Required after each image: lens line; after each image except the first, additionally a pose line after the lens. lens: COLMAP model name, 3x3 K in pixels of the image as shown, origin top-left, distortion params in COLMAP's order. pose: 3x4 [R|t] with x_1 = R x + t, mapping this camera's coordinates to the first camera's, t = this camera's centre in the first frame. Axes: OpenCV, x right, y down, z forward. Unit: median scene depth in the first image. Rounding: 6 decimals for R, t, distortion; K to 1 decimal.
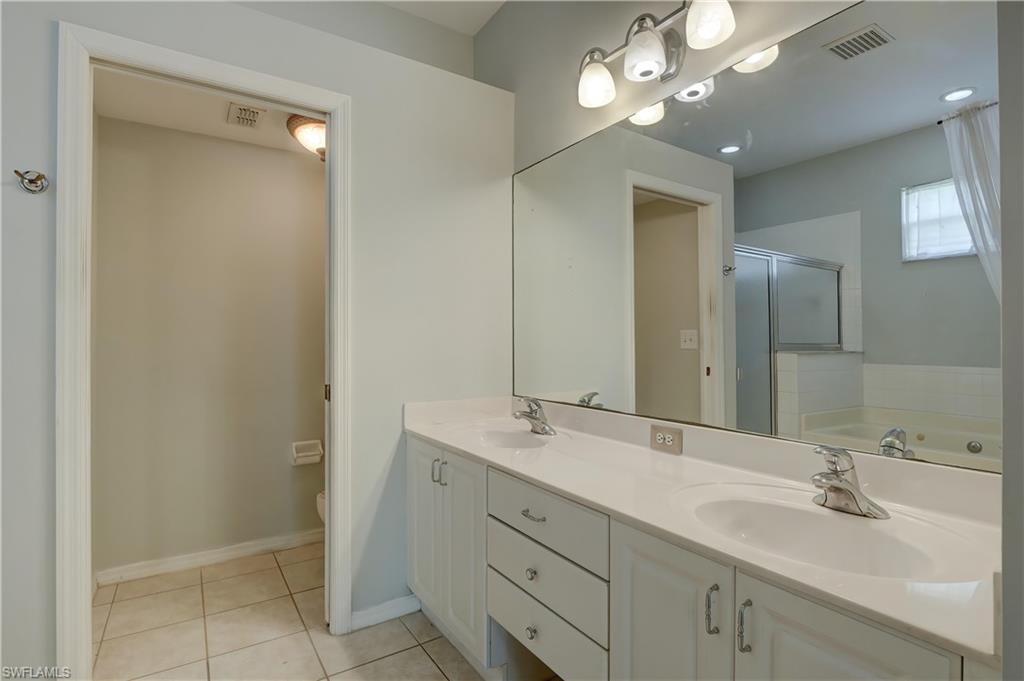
lens RADIAL K [[501.7, 0, 509.1], [0, 501.7, 338.2], [0, 0, 1]] dist [-0.014188, -0.000829]
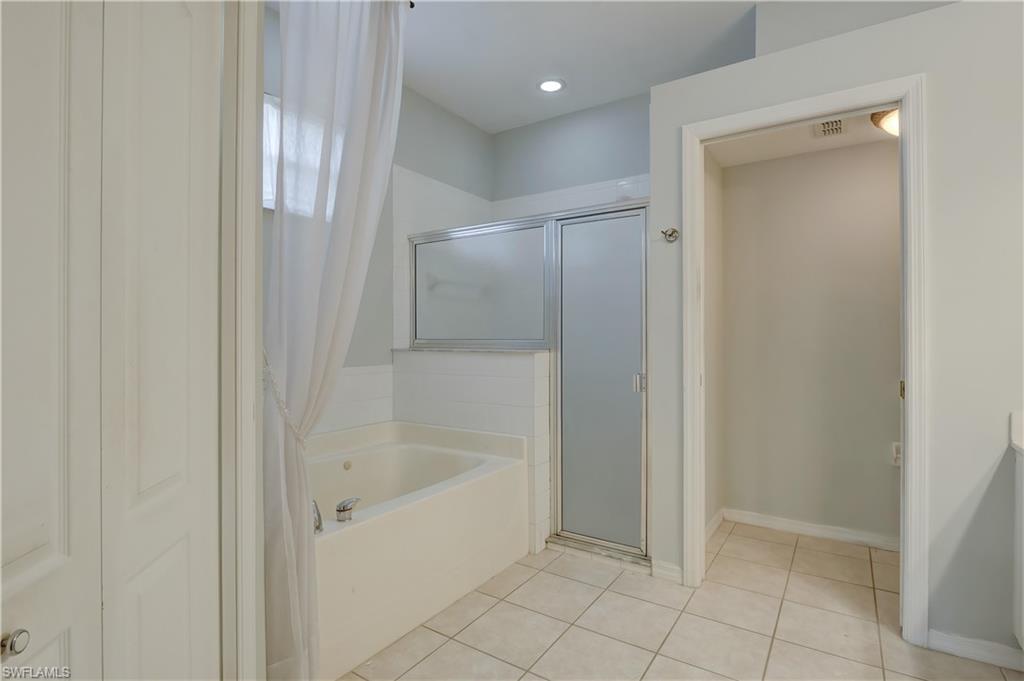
lens RADIAL K [[501.7, 0, 509.1], [0, 501.7, 338.2], [0, 0, 1]] dist [-0.014188, -0.000829]
pose [[0.392320, 0.002061, -0.919827, 0.217313], [0.006985, 0.999962, 0.005220, -0.000892], [0.919802, -0.008473, 0.392290, -0.073851]]
